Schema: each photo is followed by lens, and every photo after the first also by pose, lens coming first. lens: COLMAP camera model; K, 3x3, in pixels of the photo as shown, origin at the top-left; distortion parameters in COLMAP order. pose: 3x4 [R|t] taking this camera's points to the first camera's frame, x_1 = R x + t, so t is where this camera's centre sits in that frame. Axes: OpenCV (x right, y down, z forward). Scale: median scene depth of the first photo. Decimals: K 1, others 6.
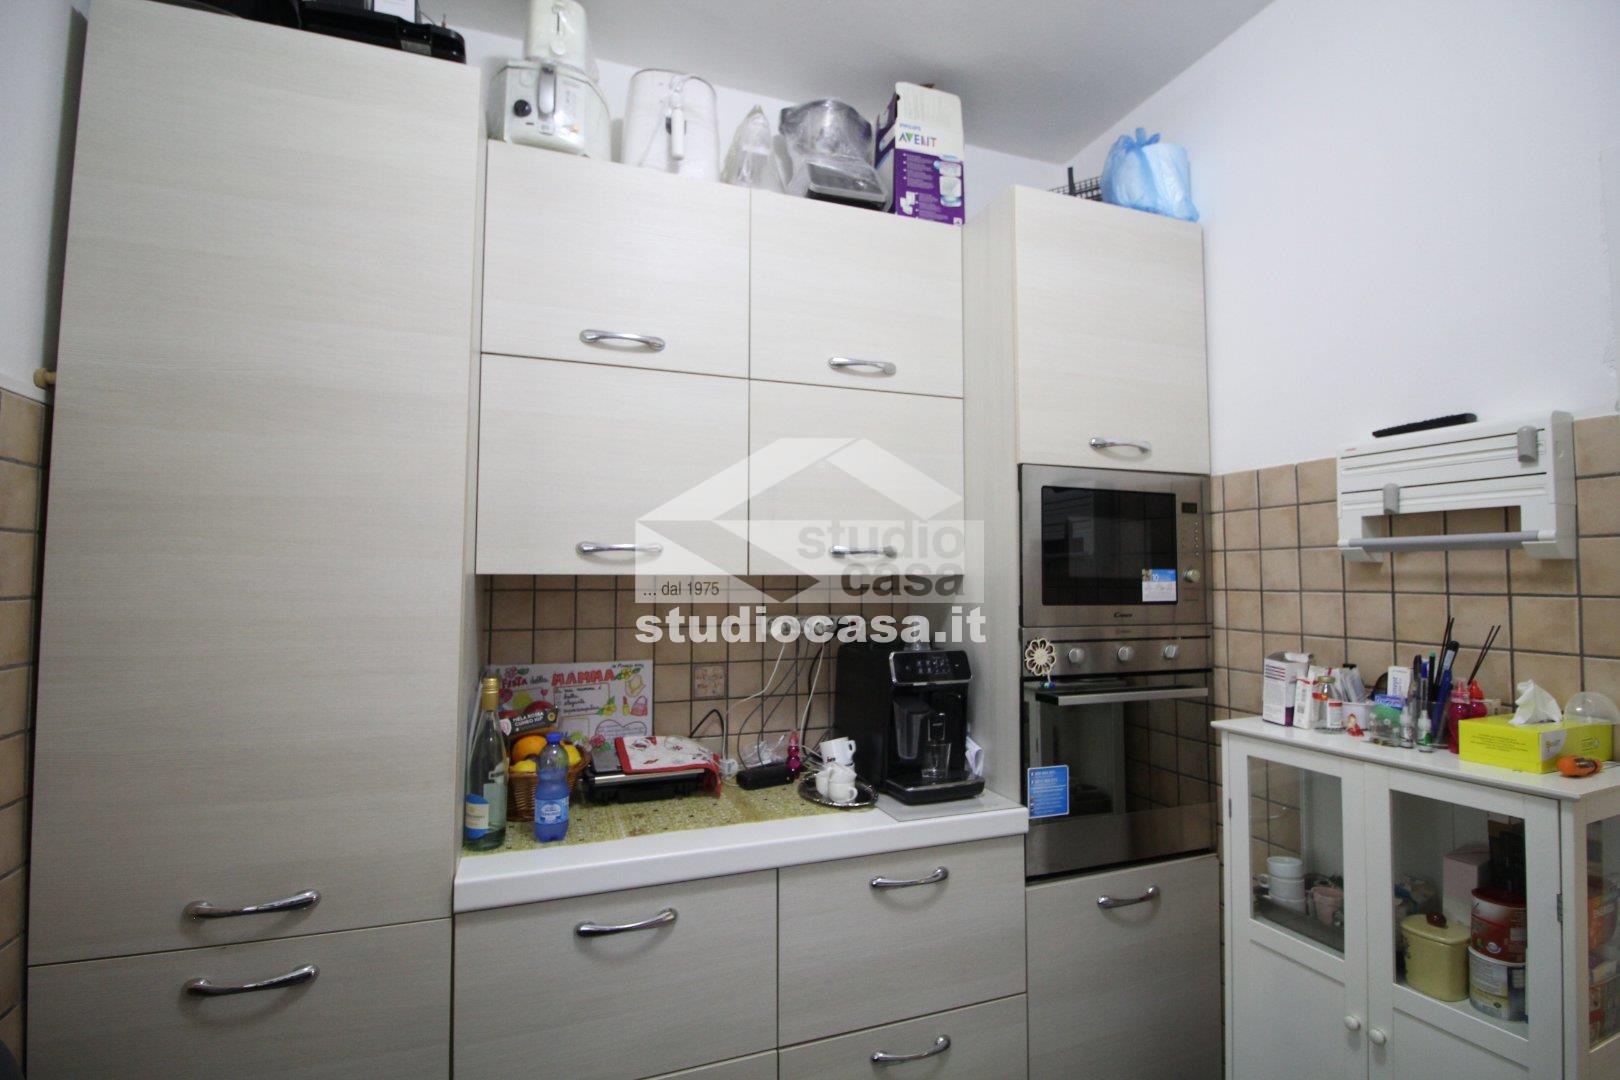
lens RADIAL K [[749.2, 0, 821.3], [0, 749.2, 536.1], [0, 0, 1]] dist [0.001643, -0.015973]
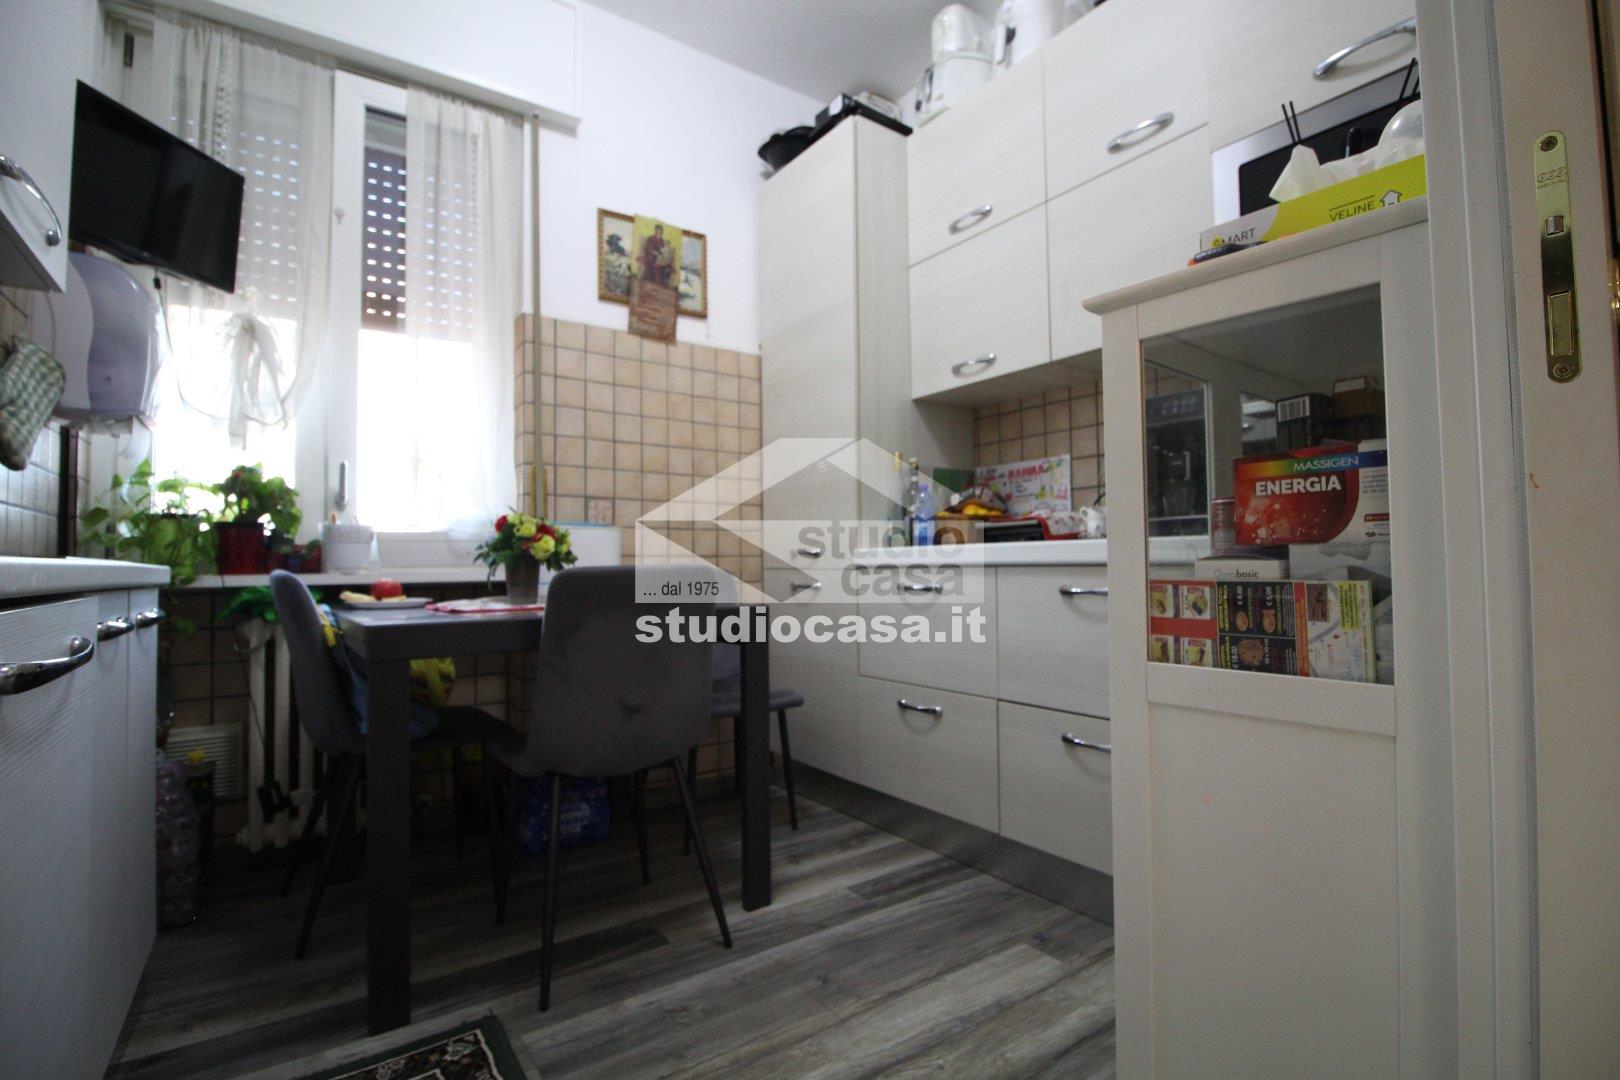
lens RADIAL K [[749.0, 0, 820.8], [0, 749.0, 538.8], [0, 0, 1]] dist [-0.001445, -0.012484]
pose [[0.265730, -0.041011, -0.963175, 0.905719], [0.063756, 0.997655, -0.024890, 0.326039], [0.961937, -0.054794, 0.267721, 0.276588]]
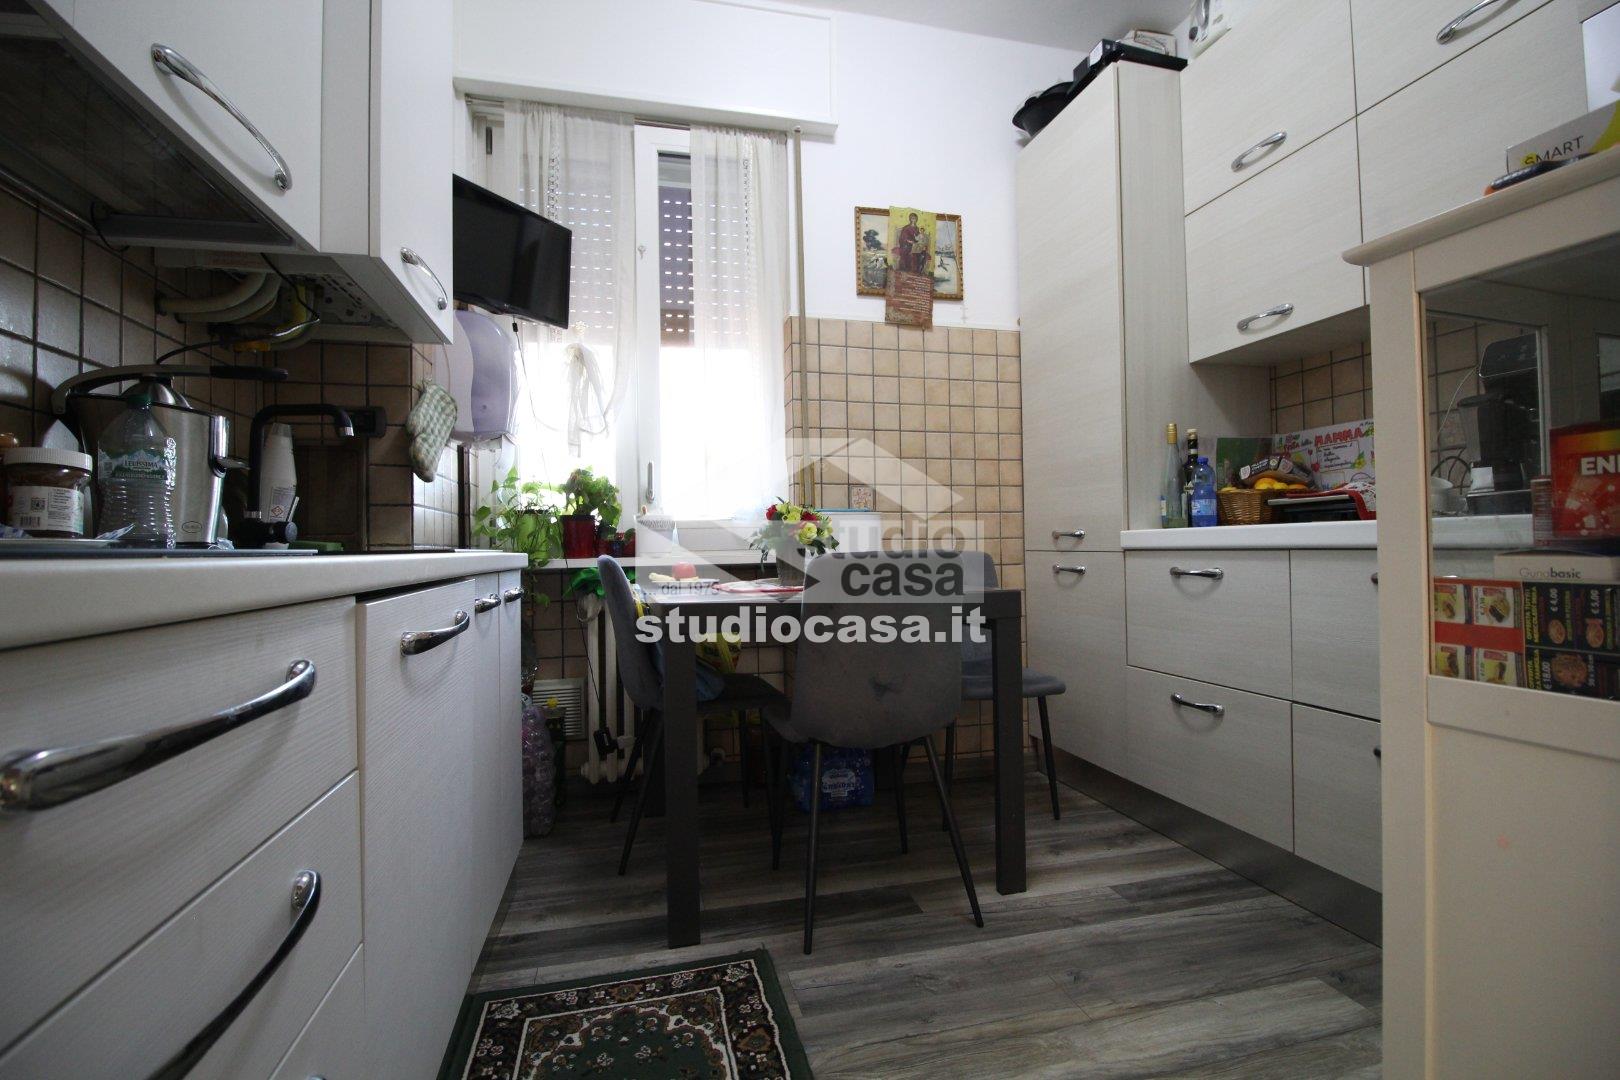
lens RADIAL K [[749.2, 0, 821.3], [0, 749.2, 536.1], [0, 0, 1]] dist [0.001643, -0.015973]
pose [[-0.098231, -0.016464, -0.995027, 0.926388], [0.068979, 0.997346, -0.023312, 0.319176], [0.992770, -0.070926, -0.096834, 0.313659]]
